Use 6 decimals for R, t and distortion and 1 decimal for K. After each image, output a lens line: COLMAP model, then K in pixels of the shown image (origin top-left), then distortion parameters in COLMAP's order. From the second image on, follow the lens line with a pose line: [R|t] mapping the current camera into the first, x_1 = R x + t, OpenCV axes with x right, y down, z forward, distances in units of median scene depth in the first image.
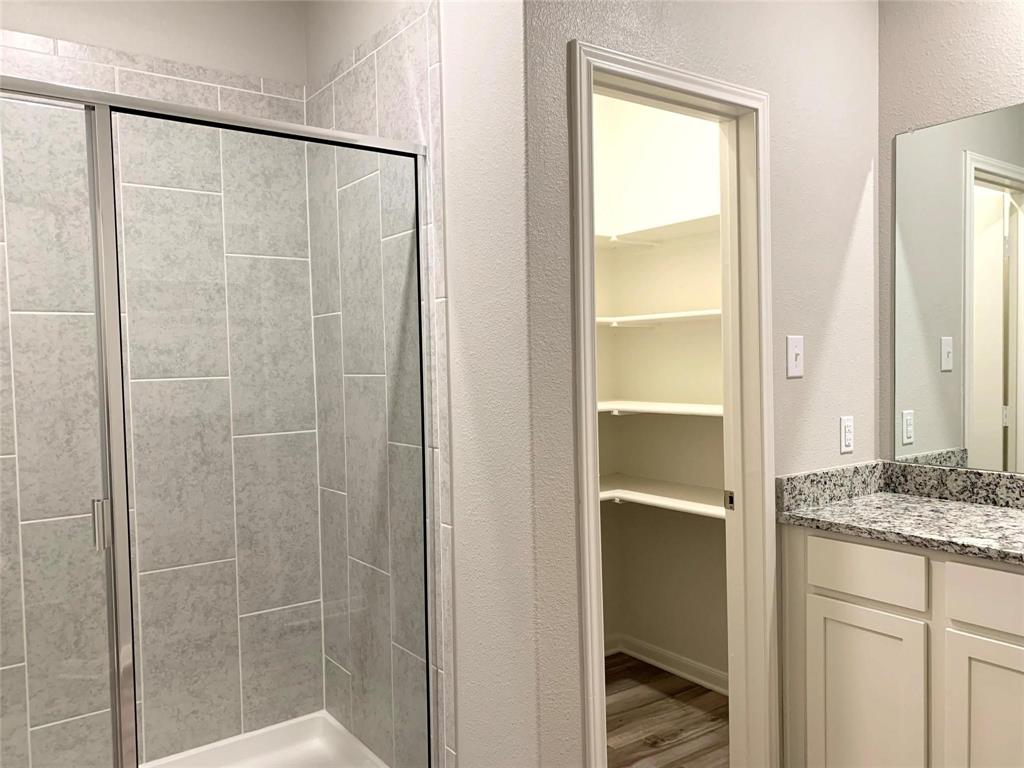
lens RADIAL K [[784.1, 0, 514.0], [0, 784.1, 392.0], [0, 0, 1]] dist [-0.003507, 0.040196]
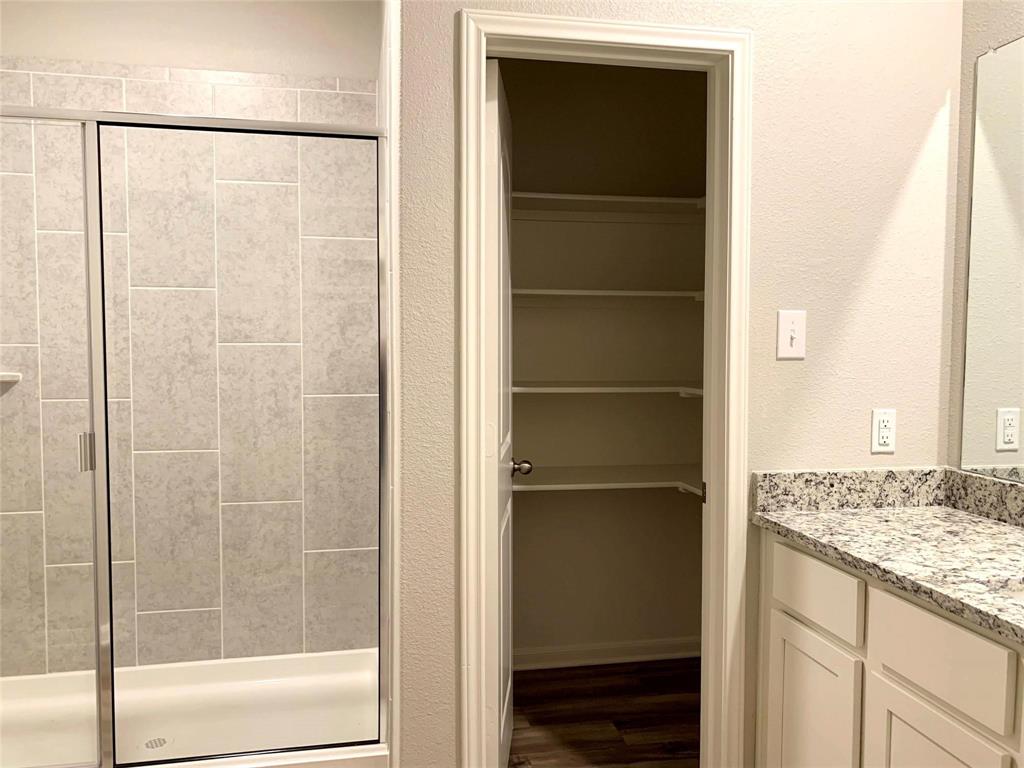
lens RADIAL K [[785.4, 0, 516.0], [0, 785.4, 385.9], [0, 0, 1]] dist [0.044241, -0.046555]
pose [[0.907143, 0.046727, -0.418220, 0.425146], [-0.039466, 0.998883, 0.026000, 0.000341], [0.418968, -0.007080, 0.907973, 0.083385]]
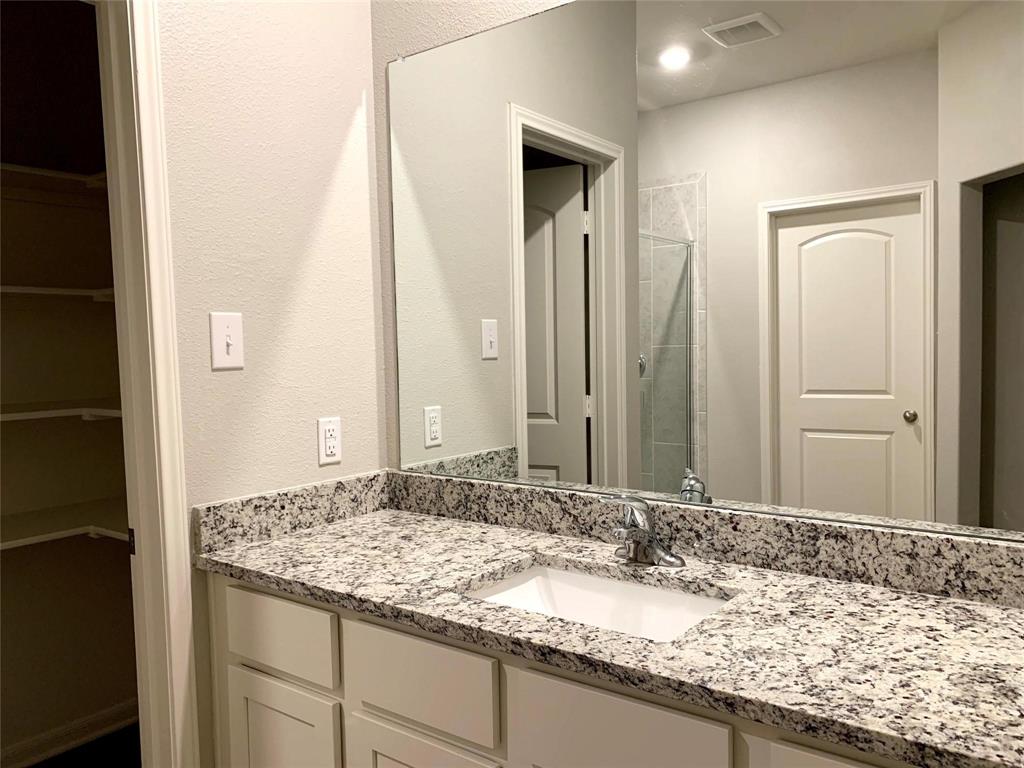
lens RADIAL K [[776.0, 0, 509.0], [0, 776.0, 391.4], [0, 0, 1]] dist [0.112500, -0.304343]
pose [[0.958450, -0.019197, 0.284615, 0.380536], [0.014799, 0.999736, 0.017597, -0.006178], [-0.284877, -0.012654, 0.958481, 0.206176]]
